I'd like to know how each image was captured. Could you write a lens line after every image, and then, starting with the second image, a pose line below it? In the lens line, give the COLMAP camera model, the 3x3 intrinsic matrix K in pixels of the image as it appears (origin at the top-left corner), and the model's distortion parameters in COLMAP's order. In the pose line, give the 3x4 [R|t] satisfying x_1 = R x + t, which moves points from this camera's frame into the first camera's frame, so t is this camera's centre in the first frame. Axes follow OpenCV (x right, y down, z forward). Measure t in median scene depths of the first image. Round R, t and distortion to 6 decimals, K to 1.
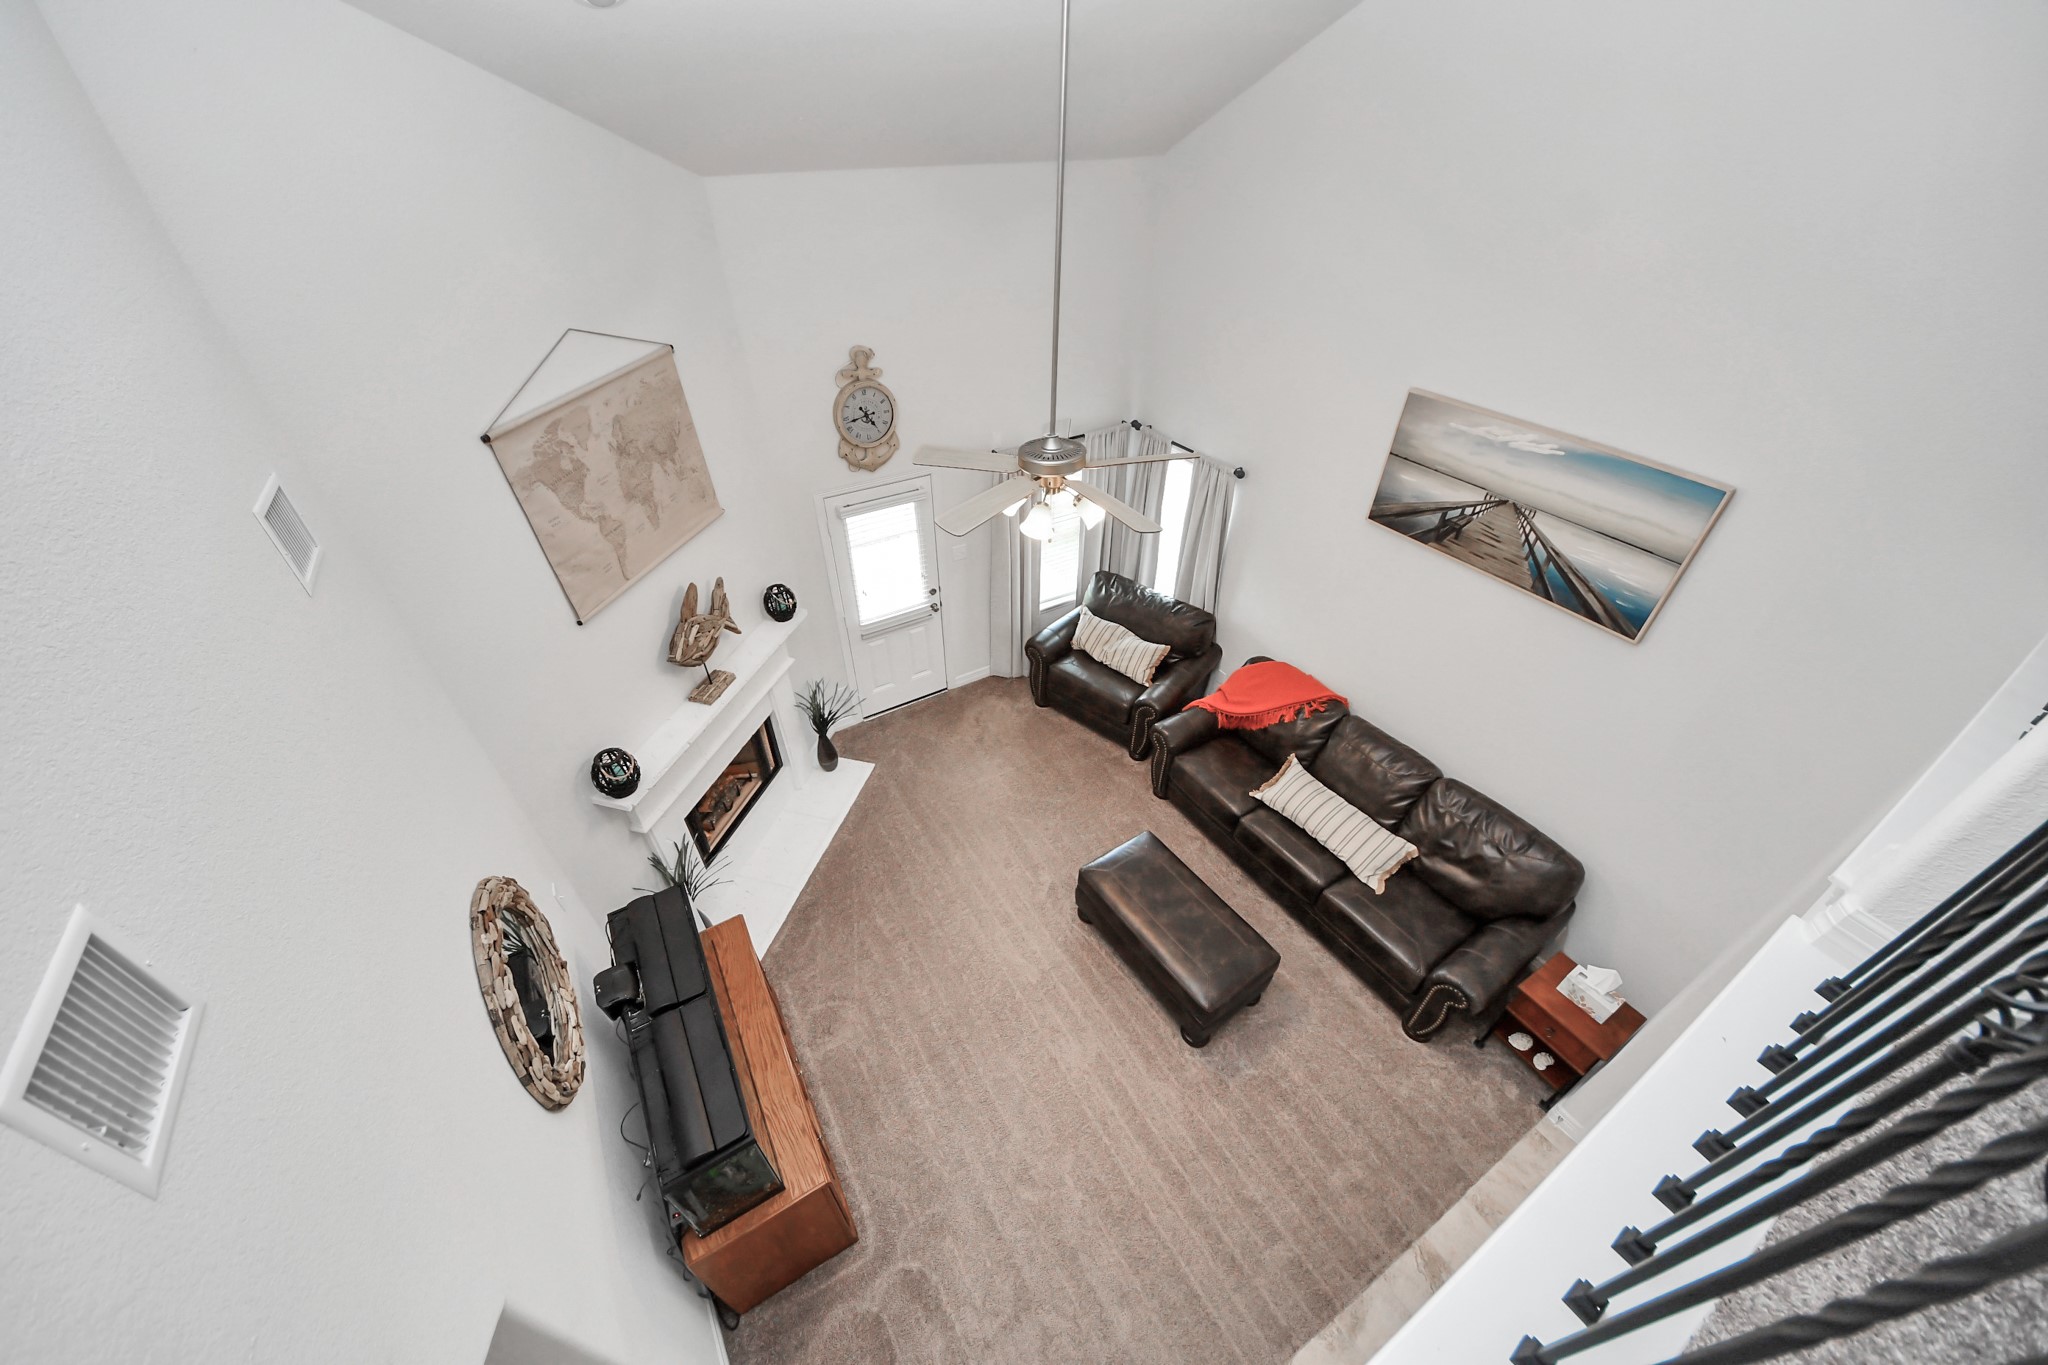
lens RADIAL K [[709.5, 0, 1009.7], [0, 709.5, 682.7], [0, 0, 1]] dist [0.020333, -0.022524]
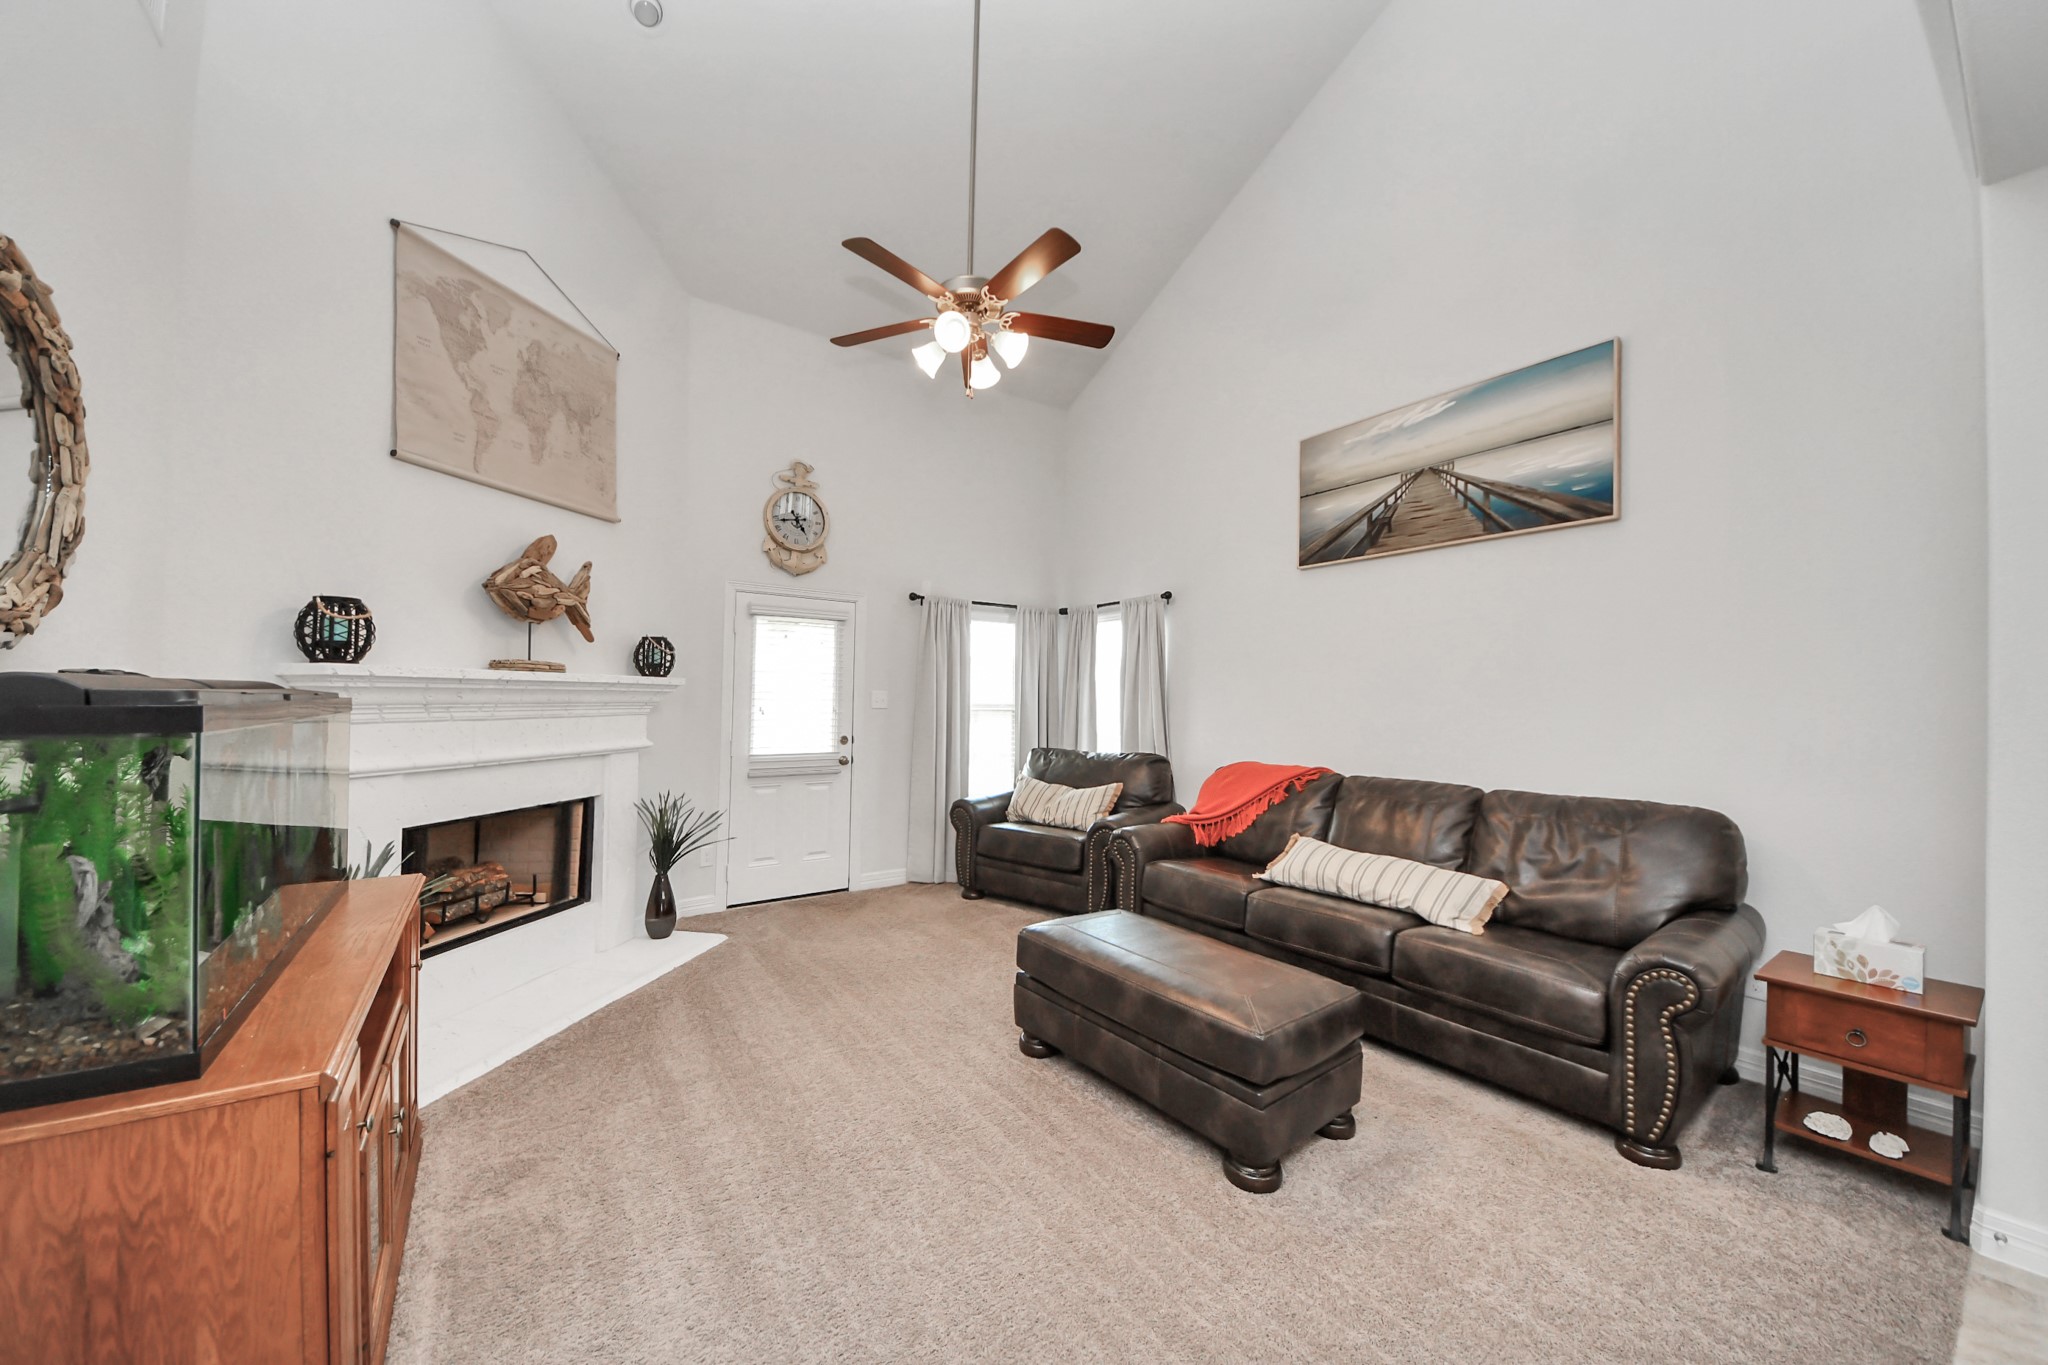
lens RADIAL K [[709.5, 0, 1009.7], [0, 709.5, 682.7], [0, 0, 1]] dist [0.020333, -0.022524]
pose [[0.997308, 0.026589, 0.068332, 0.039295], [0.023069, 0.770827, -0.636627, 0.460629], [-0.069600, 0.636490, 0.768138, 0.344350]]
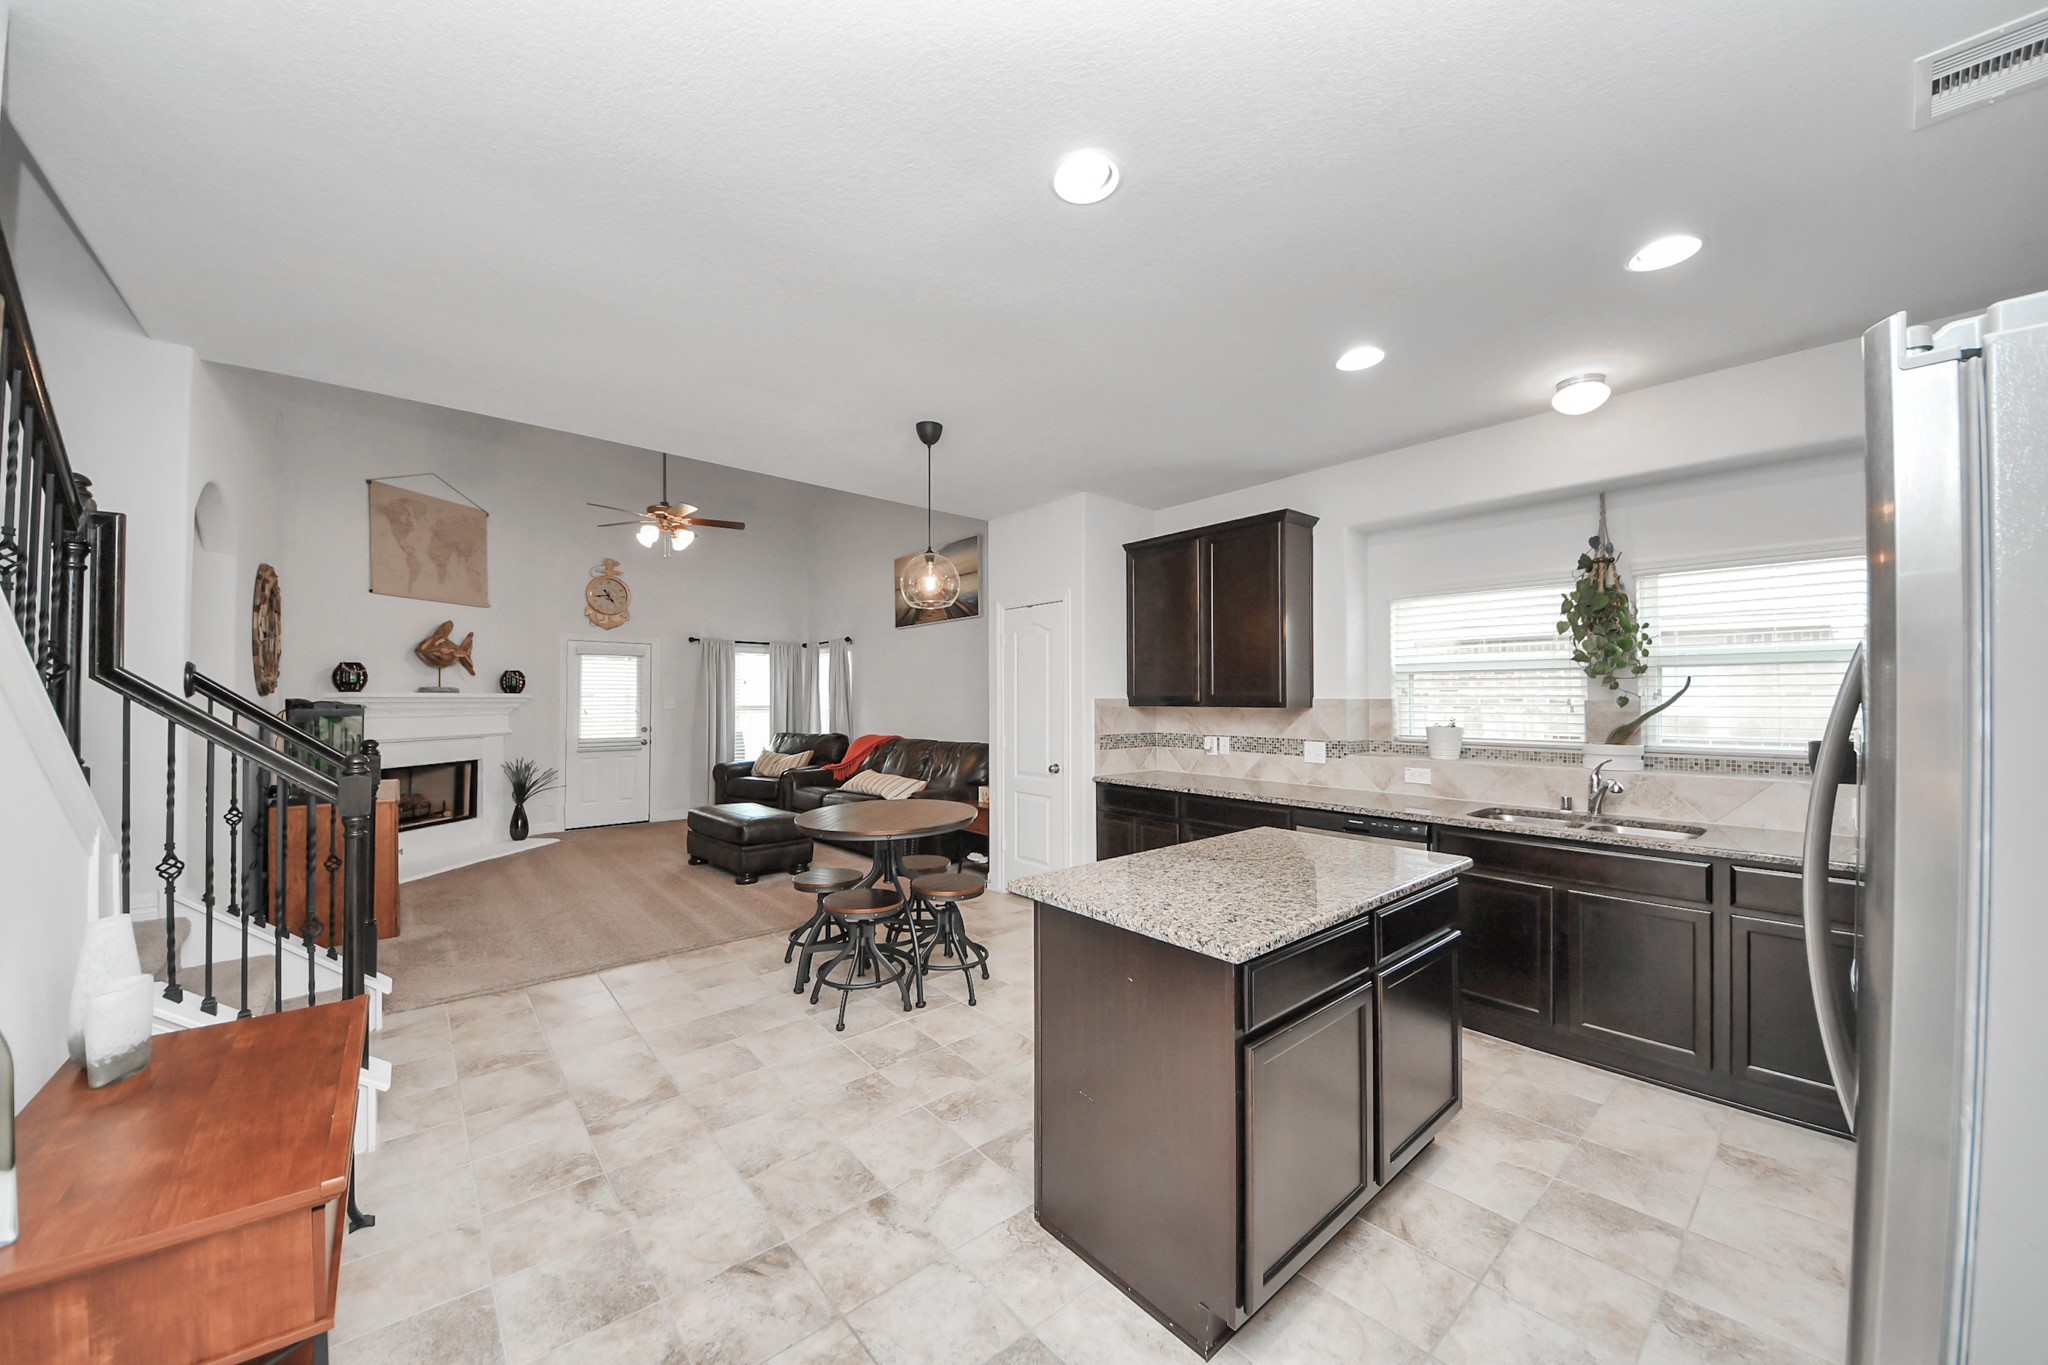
lens RADIAL K [[702.9, 0, 1032.8], [0, 702.9, 690.2], [0, 0, 1]] dist [0.000008, -0.015859]
pose [[0.978663, 0.012378, 0.205101, 0.440336], [0.120043, 0.775676, -0.619611, 0.939299], [-0.166761, 0.631011, 0.757639, -0.274670]]
